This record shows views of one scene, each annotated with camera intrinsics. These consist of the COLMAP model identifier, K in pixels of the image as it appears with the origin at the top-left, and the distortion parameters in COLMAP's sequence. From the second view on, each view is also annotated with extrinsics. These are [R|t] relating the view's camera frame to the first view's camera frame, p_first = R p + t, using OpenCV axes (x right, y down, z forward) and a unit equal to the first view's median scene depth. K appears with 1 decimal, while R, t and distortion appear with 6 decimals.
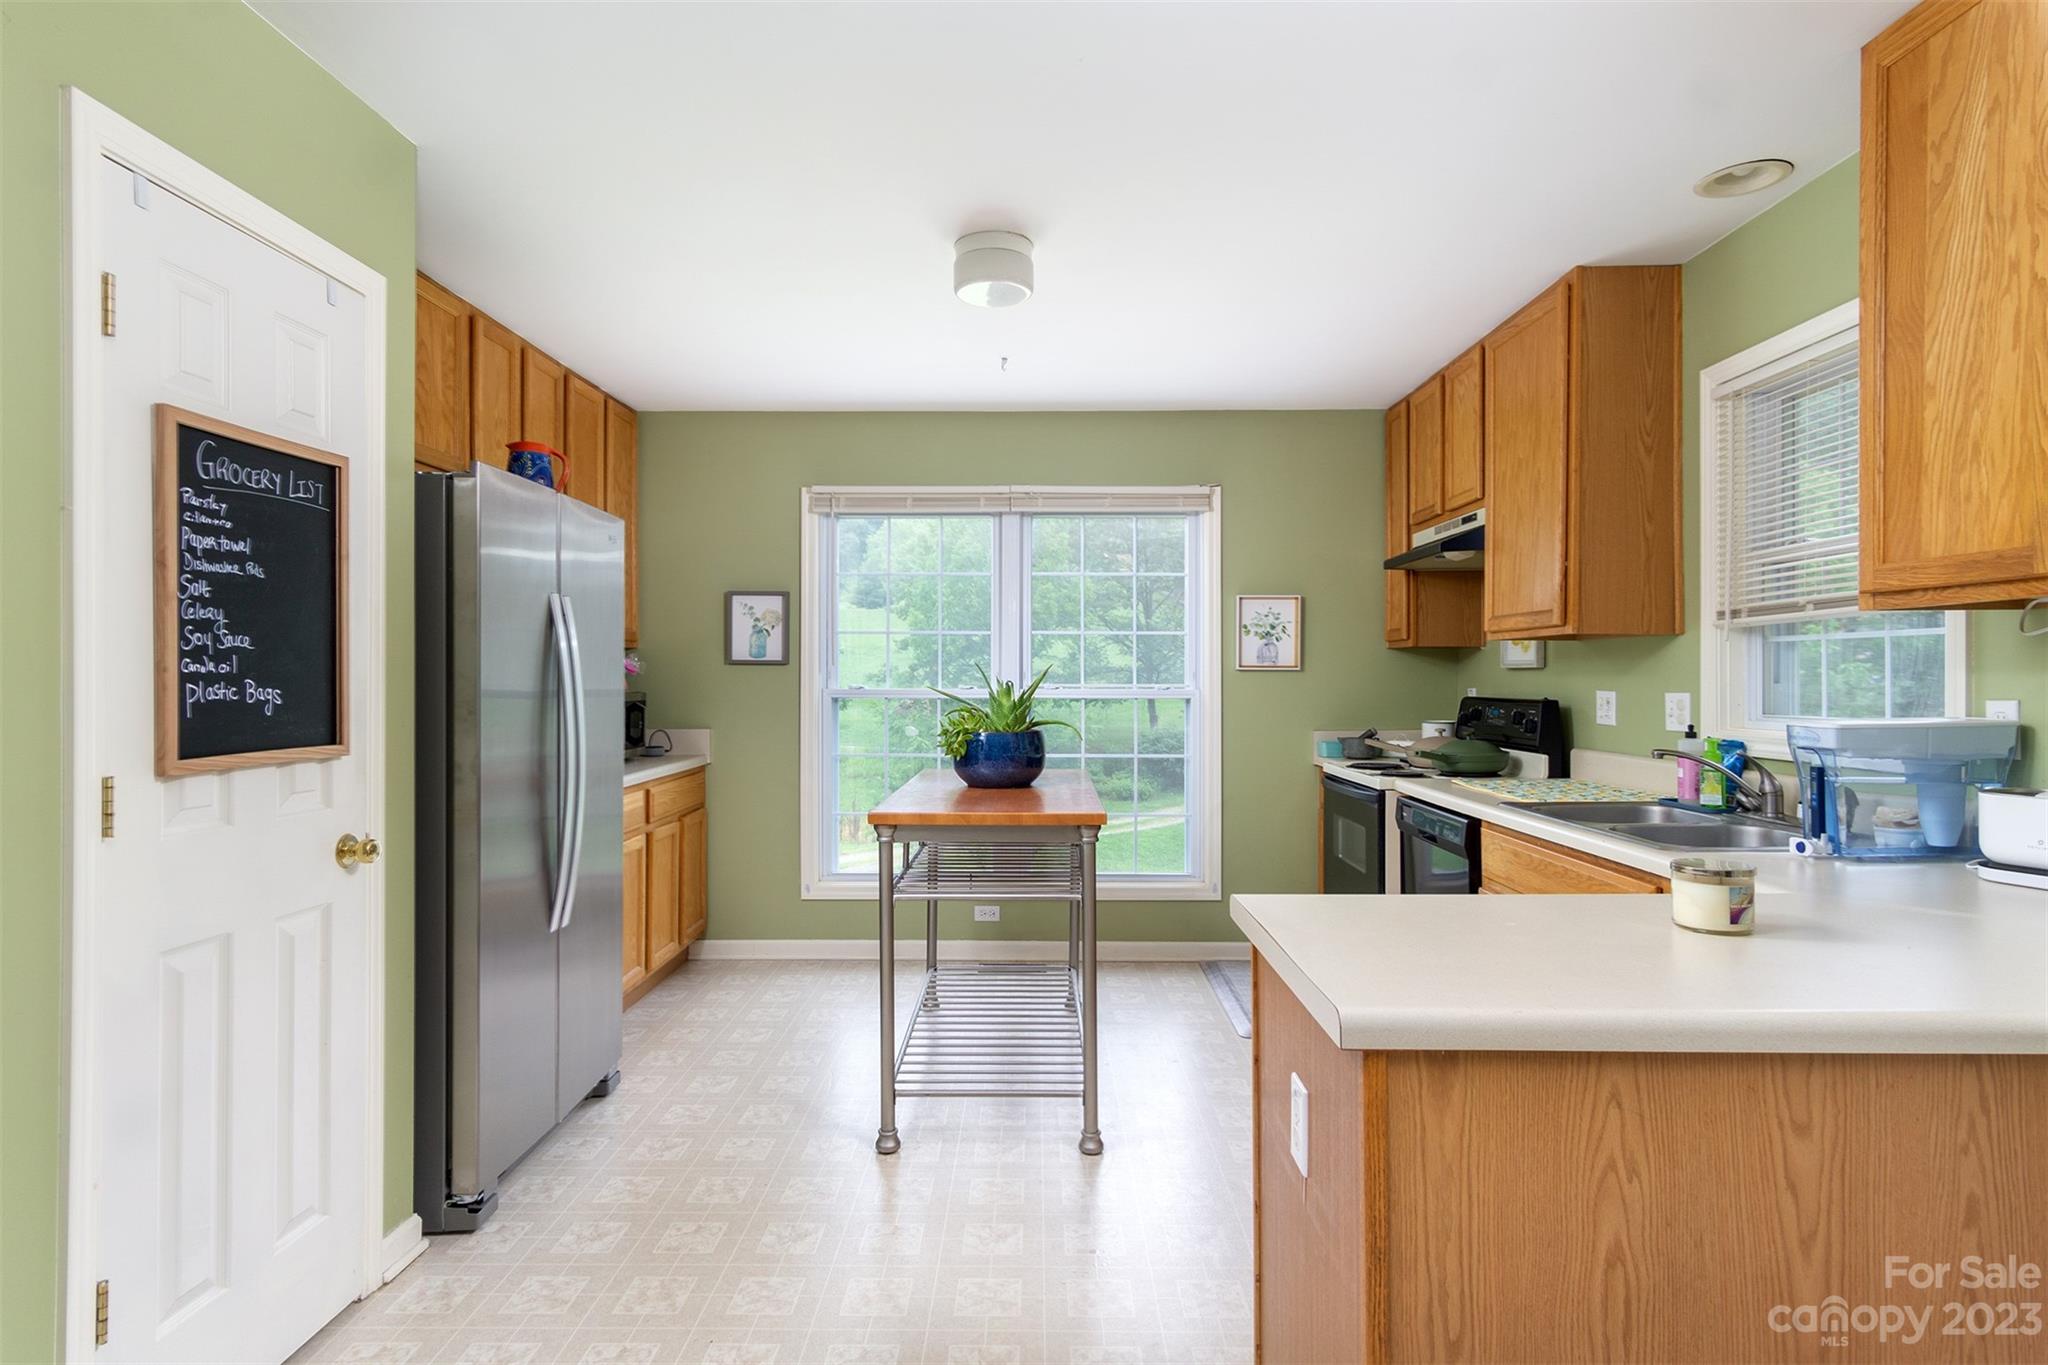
lens RADIAL K [[1080.5, 0, 1022.3], [0, 1080.5, 677.2], [0, 0, 1]] dist [0.002538, 0.001567]
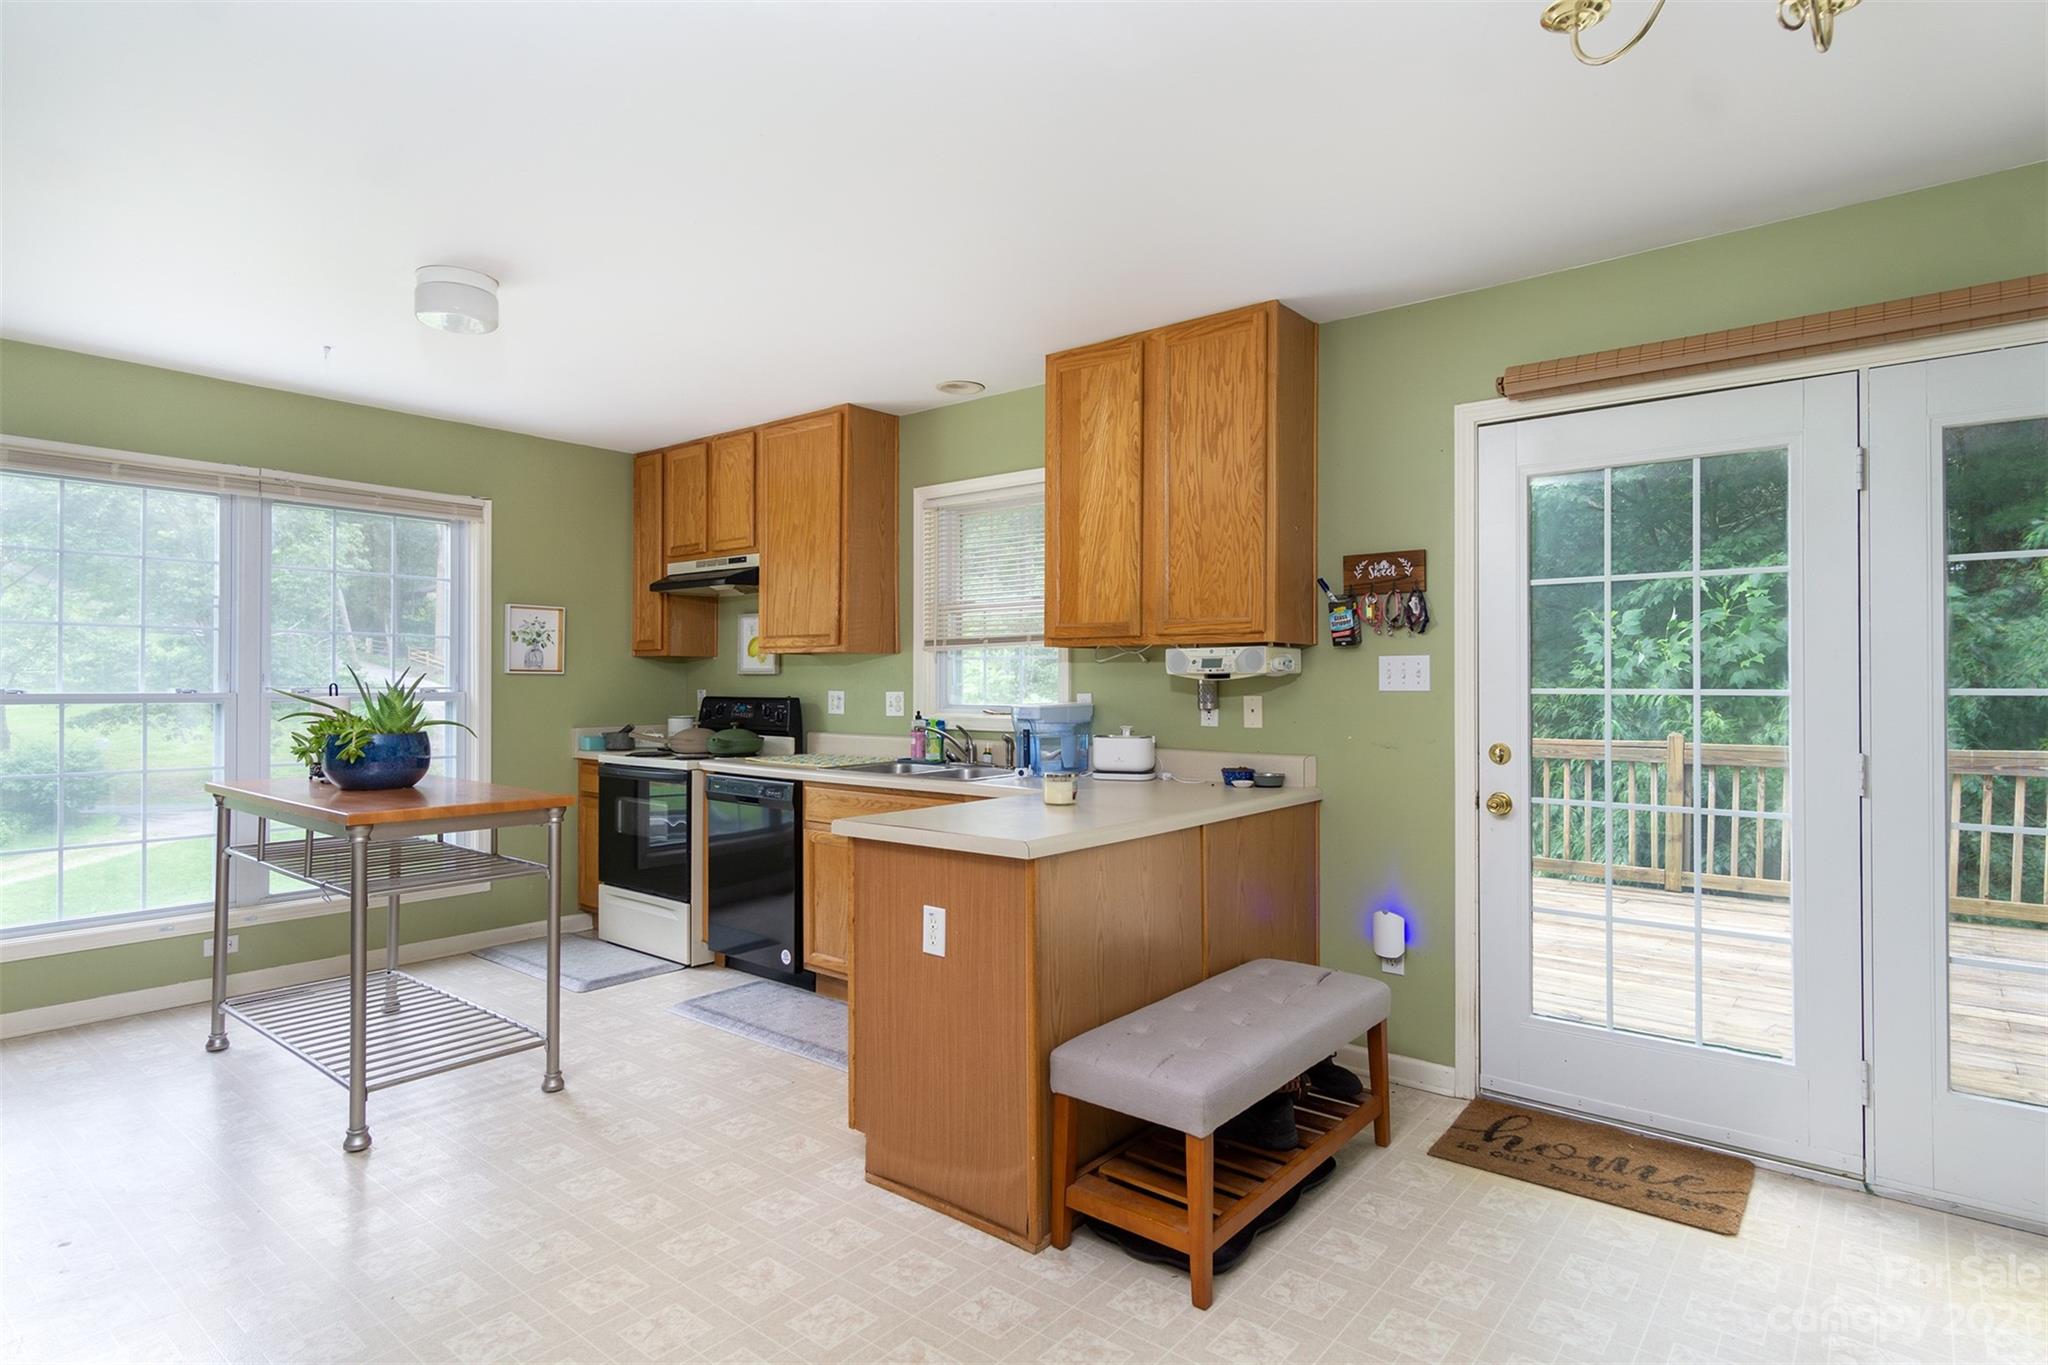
lens RADIAL K [[1080.5, 0, 1022.3], [0, 1080.5, 677.2], [0, 0, 1]] dist [0.002538, 0.001567]
pose [[0.623288, 0.005357, 0.781974, -0.499981], [-0.003094, 0.999986, -0.004384, 0.000395], [-0.781986, 0.000313, 0.623296, -0.108605]]
